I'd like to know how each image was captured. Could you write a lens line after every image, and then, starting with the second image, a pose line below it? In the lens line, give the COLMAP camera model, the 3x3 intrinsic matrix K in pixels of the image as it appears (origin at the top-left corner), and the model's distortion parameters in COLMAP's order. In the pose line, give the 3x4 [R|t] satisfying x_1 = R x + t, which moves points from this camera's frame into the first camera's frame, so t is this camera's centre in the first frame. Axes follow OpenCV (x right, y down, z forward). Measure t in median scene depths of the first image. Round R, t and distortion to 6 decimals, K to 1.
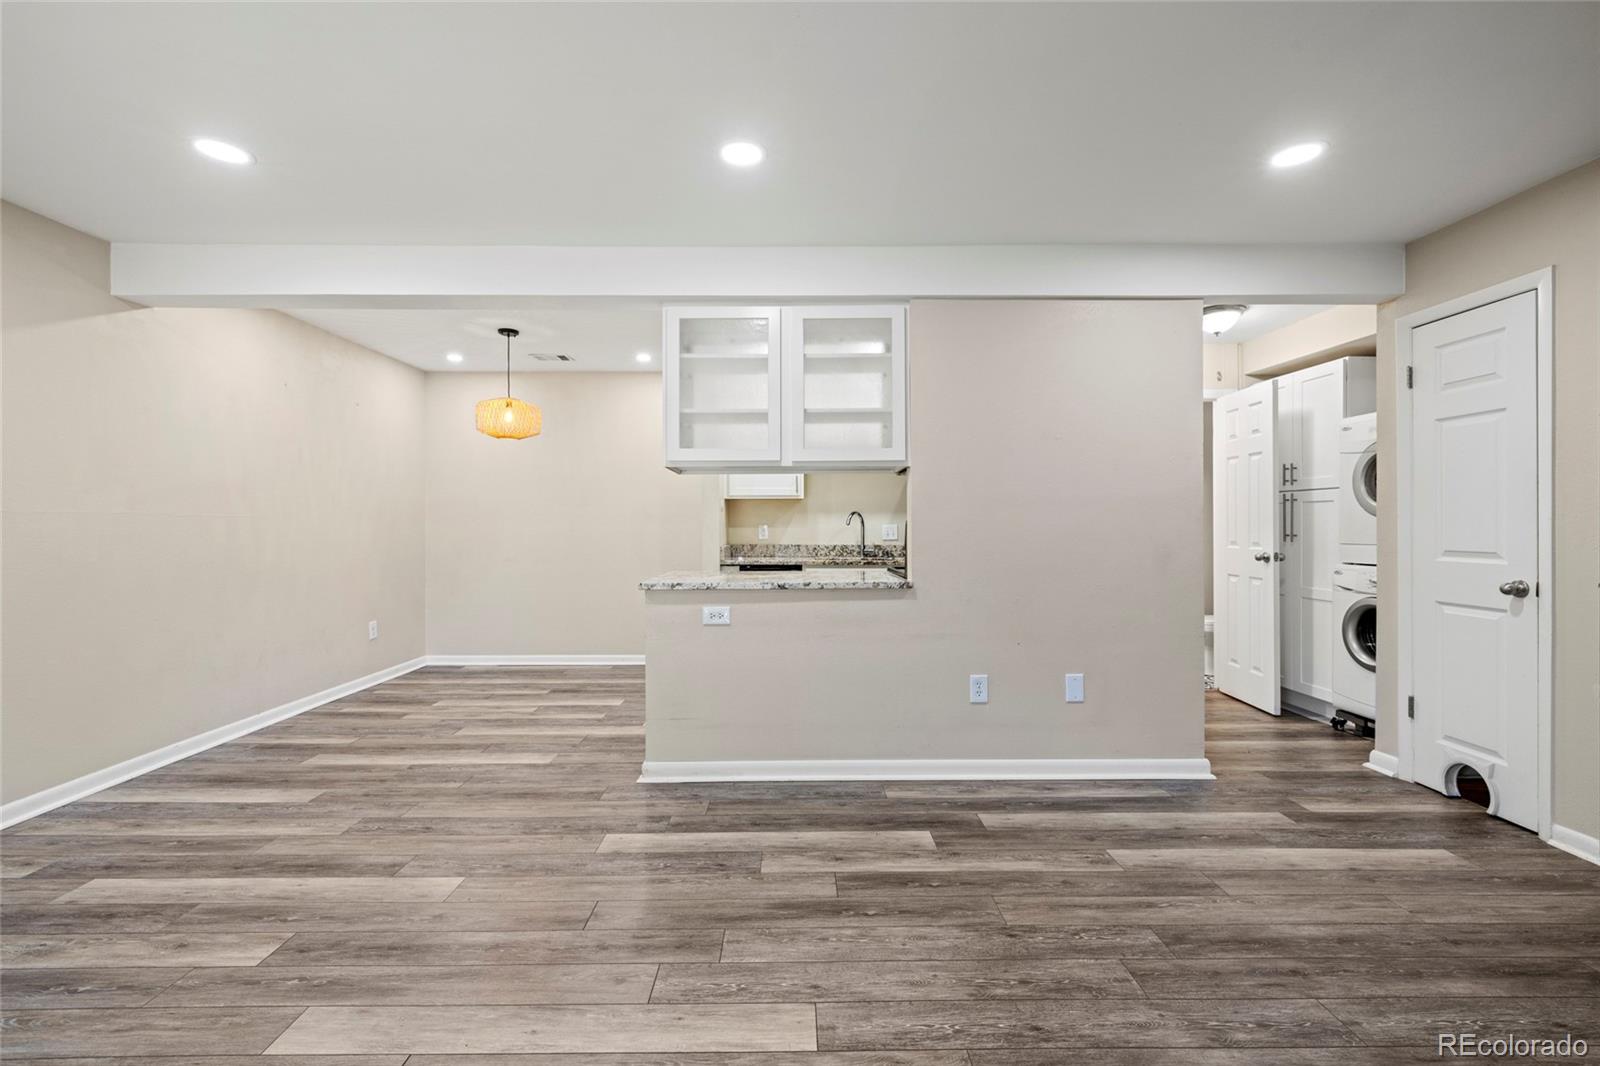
lens RADIAL K [[665.6, 0, 798.4], [0, 665.6, 525.3], [0, 0, 1]] dist [0.000482, -0.000084]
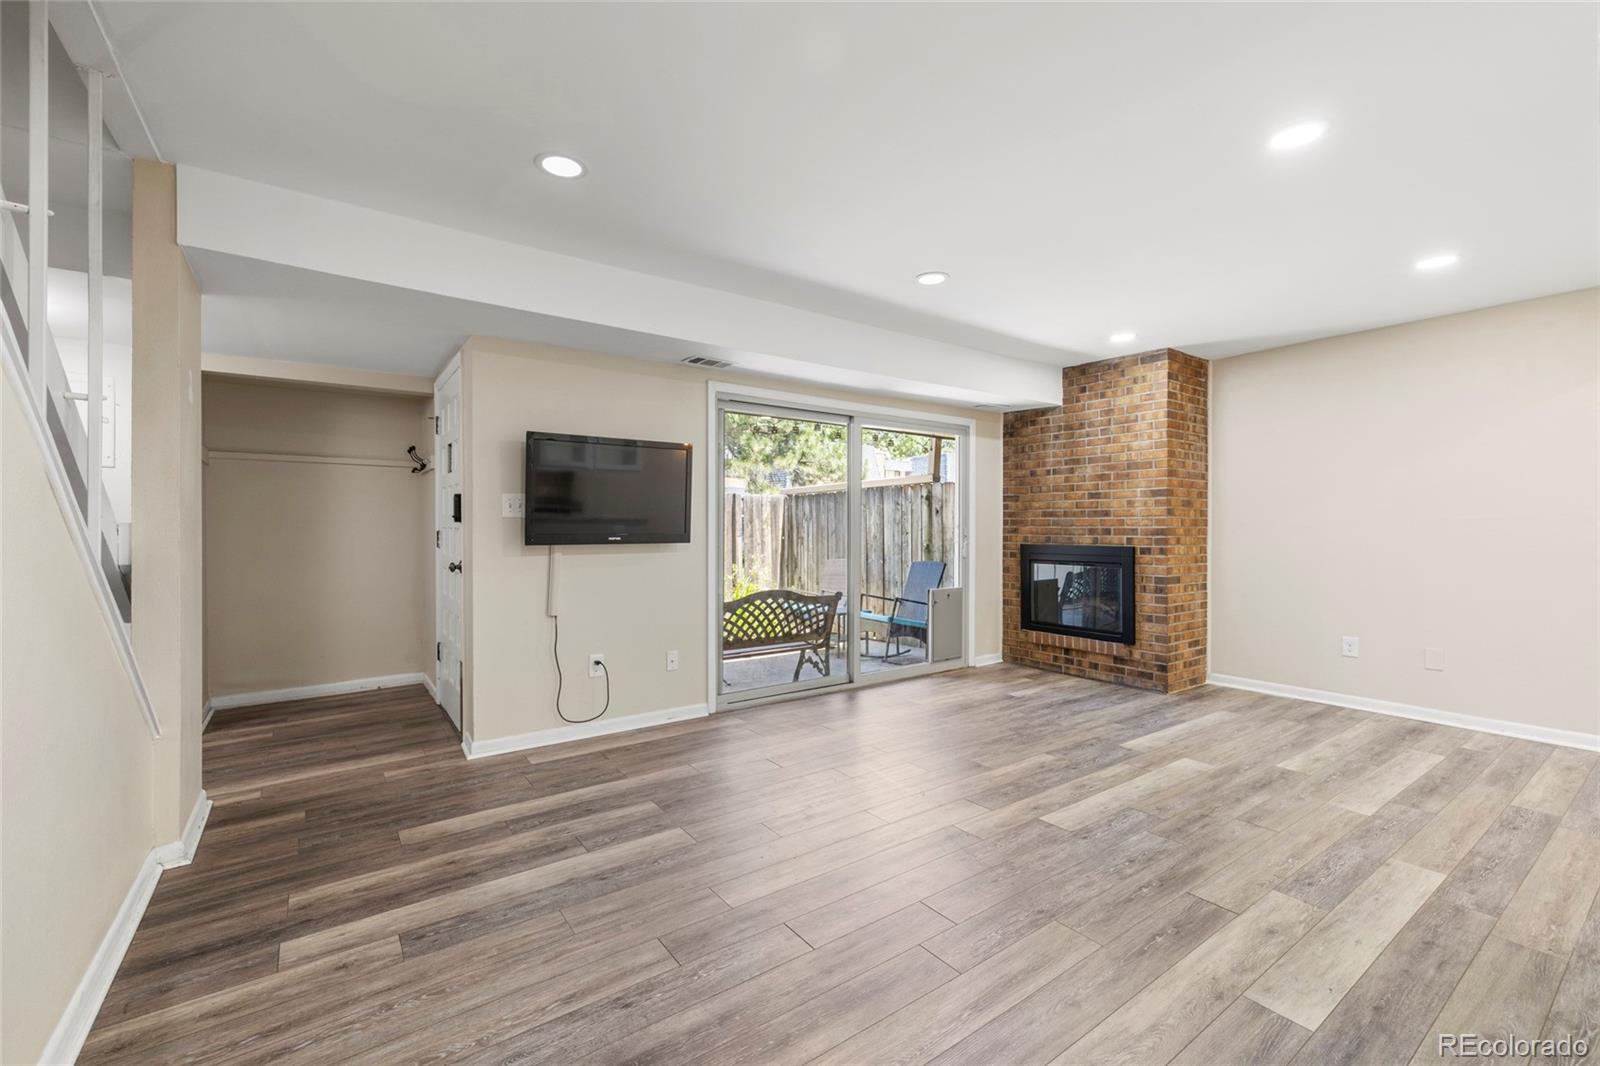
lens RADIAL K [[669.4, 0, 797.4], [0, 669.4, 528.0], [0, 0, 1]] dist [-0.000191, -0.000248]
pose [[-0.818597, 0.000336, -0.574368, 0.911134], [-0.002114, 0.999991, 0.003598, -0.001541], [0.574364, 0.004160, -0.818589, 1.198414]]
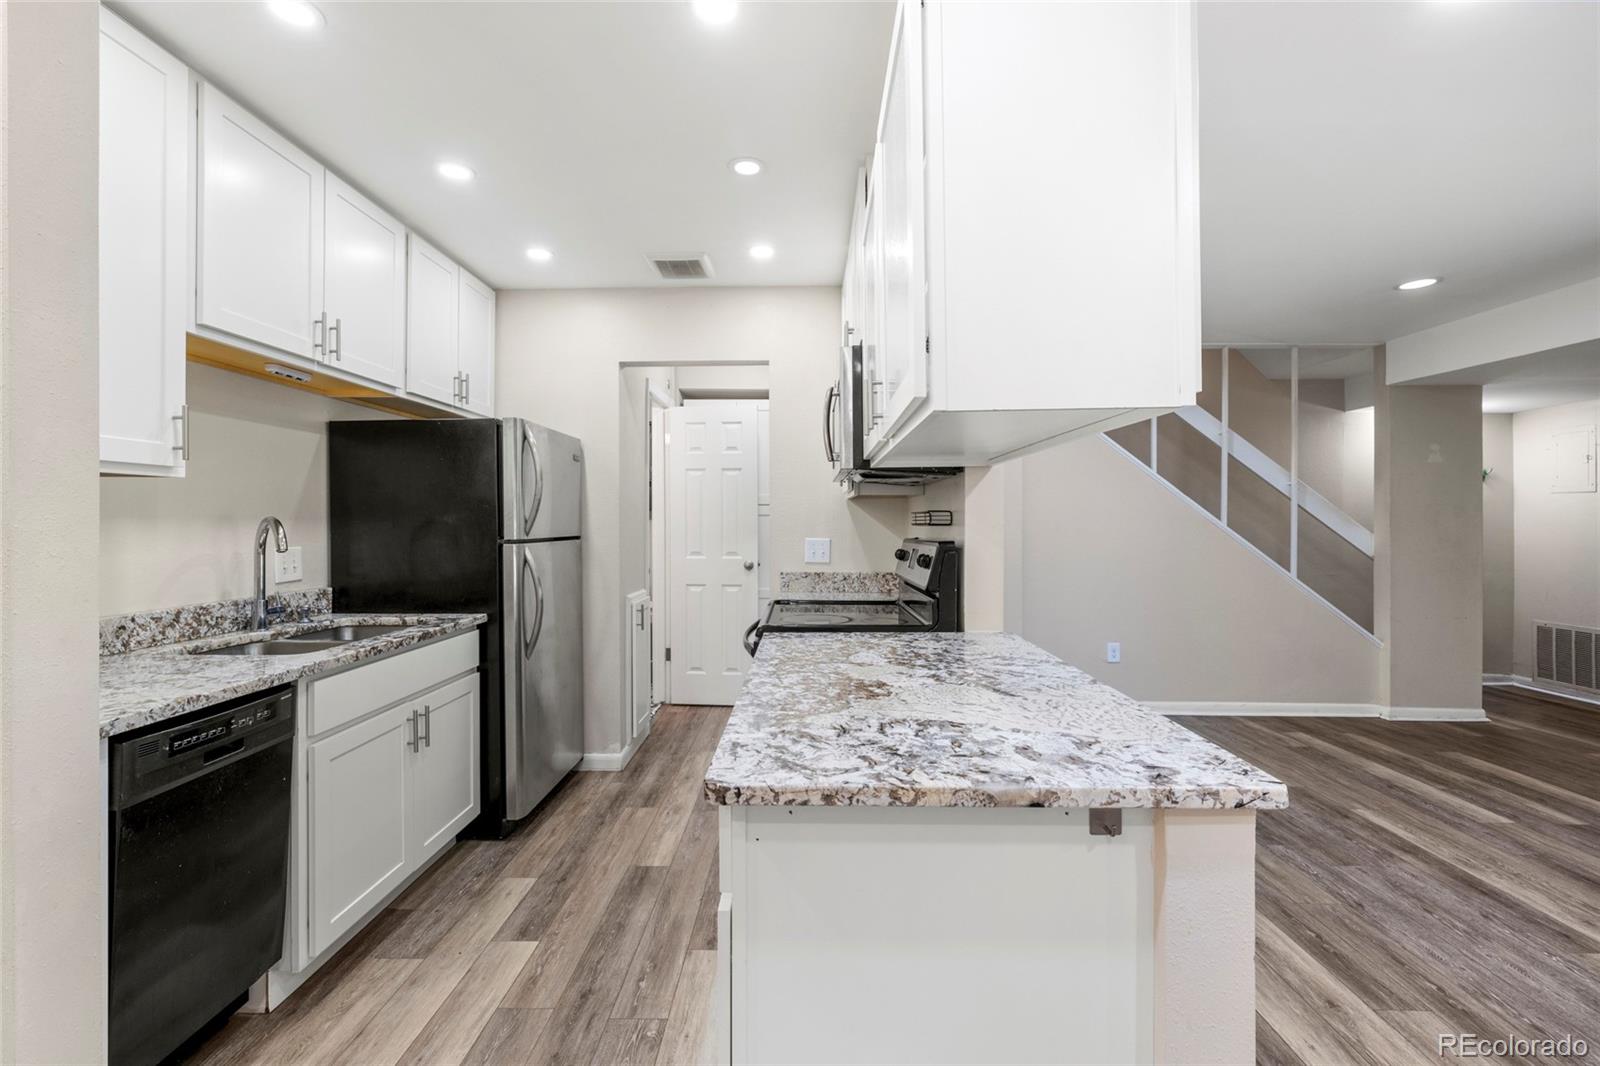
lens RADIAL K [[669.4, 0, 797.4], [0, 669.4, 528.0], [0, 0, 1]] dist [-0.000191, -0.000248]
pose [[0.029248, -0.007777, 0.999542, -0.630305], [-0.000506, 0.999969, 0.007795, -0.035600], [-0.999572, -0.000734, 0.029244, 1.412552]]
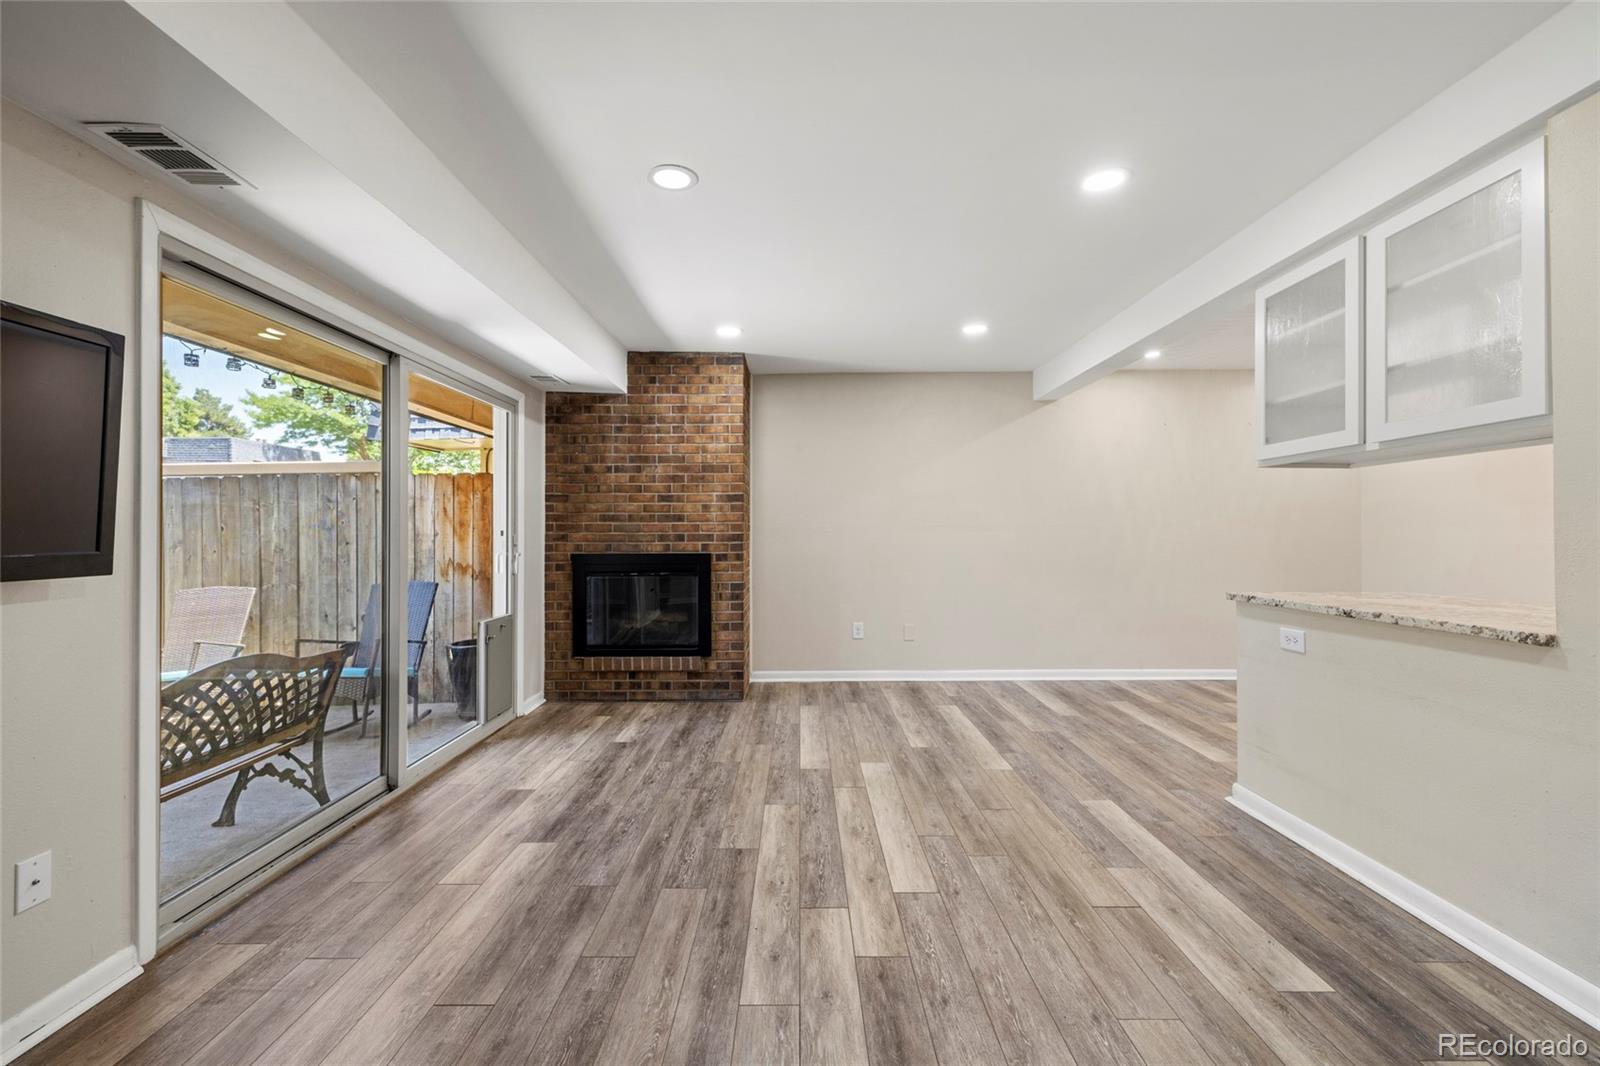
lens RADIAL K [[669.4, 0, 797.4], [0, 669.4, 528.0], [0, 0, 1]] dist [-0.000191, -0.000248]
pose [[-0.010347, -0.006086, -0.999928, 0.854270], [0.001488, 0.999980, -0.006101, -0.000715], [0.999945, -0.001551, -0.010338, 0.458158]]
